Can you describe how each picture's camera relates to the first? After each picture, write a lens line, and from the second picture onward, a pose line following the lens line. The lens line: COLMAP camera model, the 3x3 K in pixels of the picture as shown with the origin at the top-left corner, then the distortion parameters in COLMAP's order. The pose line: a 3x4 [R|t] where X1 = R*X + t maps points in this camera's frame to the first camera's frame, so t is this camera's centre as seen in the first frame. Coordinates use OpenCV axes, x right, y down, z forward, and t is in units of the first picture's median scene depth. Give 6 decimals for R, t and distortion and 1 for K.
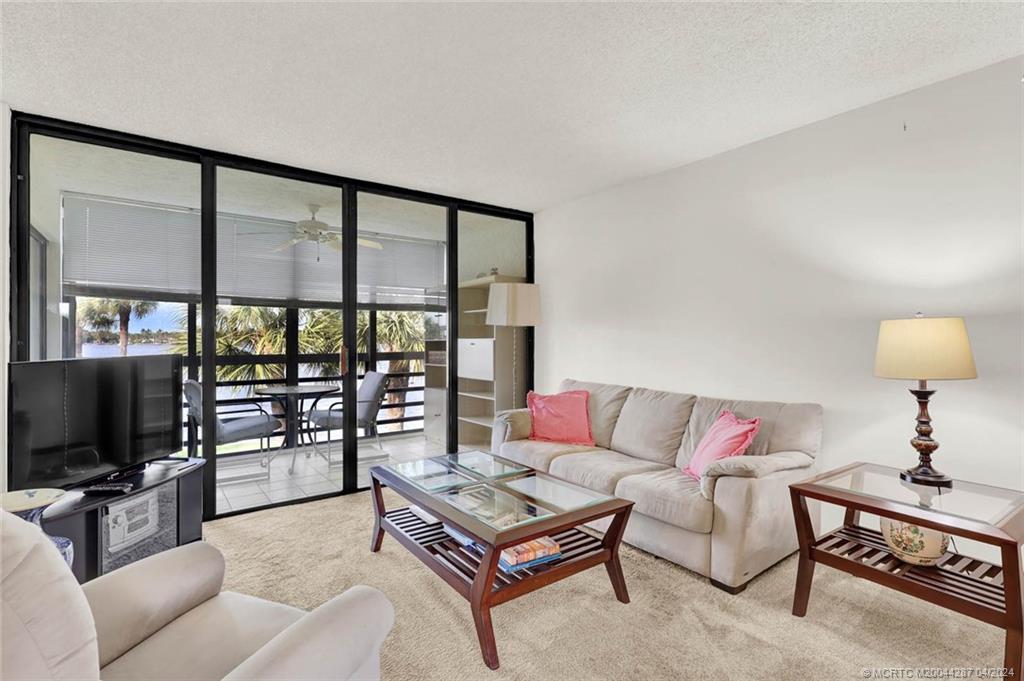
lens RADIAL K [[486.5, 0, 514.6], [0, 486.5, 333.0], [0, 0, 1]] dist [-0.001137, -0.000325]
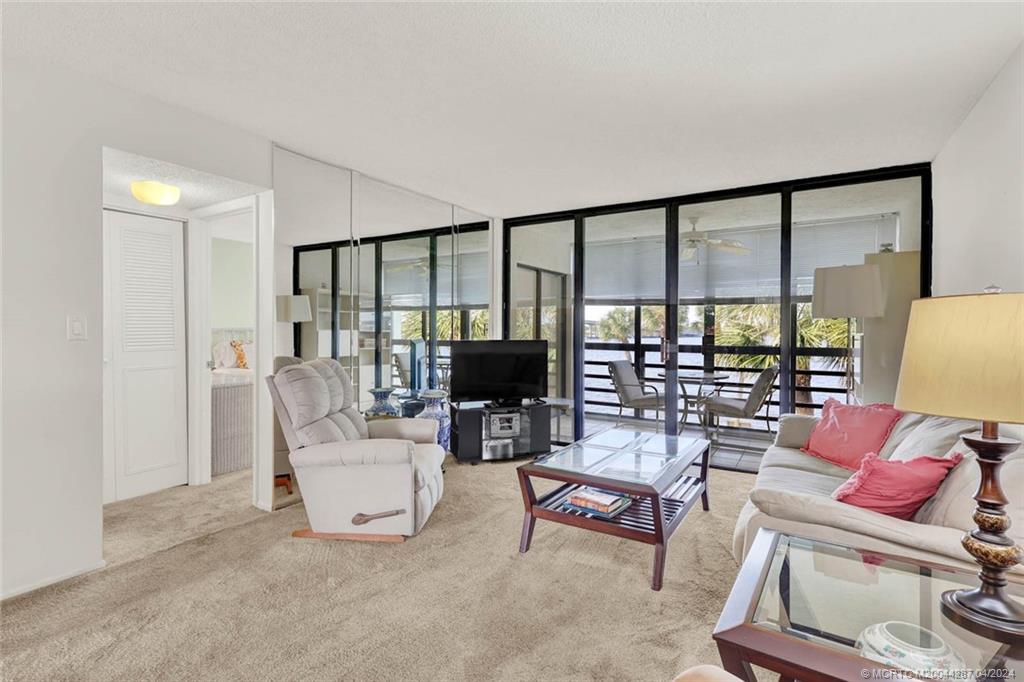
lens RADIAL K [[489.6, 0, 511.5], [0, 489.6, 326.3], [0, 0, 1]] dist [0.001905, 0.000159]
pose [[0.367876, -0.002840, -0.929871, 0.720176], [0.003178, 0.999993, -0.001796, -0.001461], [0.929869, -0.002294, 0.367882, 0.222532]]
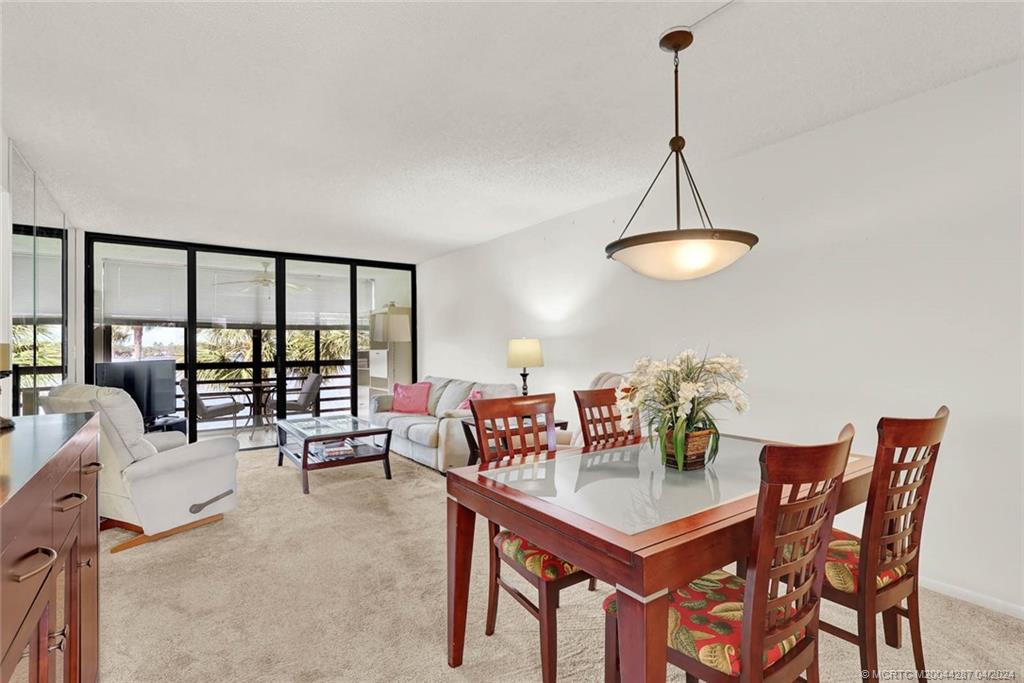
lens RADIAL K [[479.6, 0, 512.0], [0, 479.6, 341.5], [0, 0, 1]] dist [-0.003096, -0.000276]
pose [[0.999863, -0.008891, -0.013965, 0.514954], [0.008838, 0.999953, -0.003872, -0.006892], [0.013999, 0.003748, 0.999895, -0.664987]]
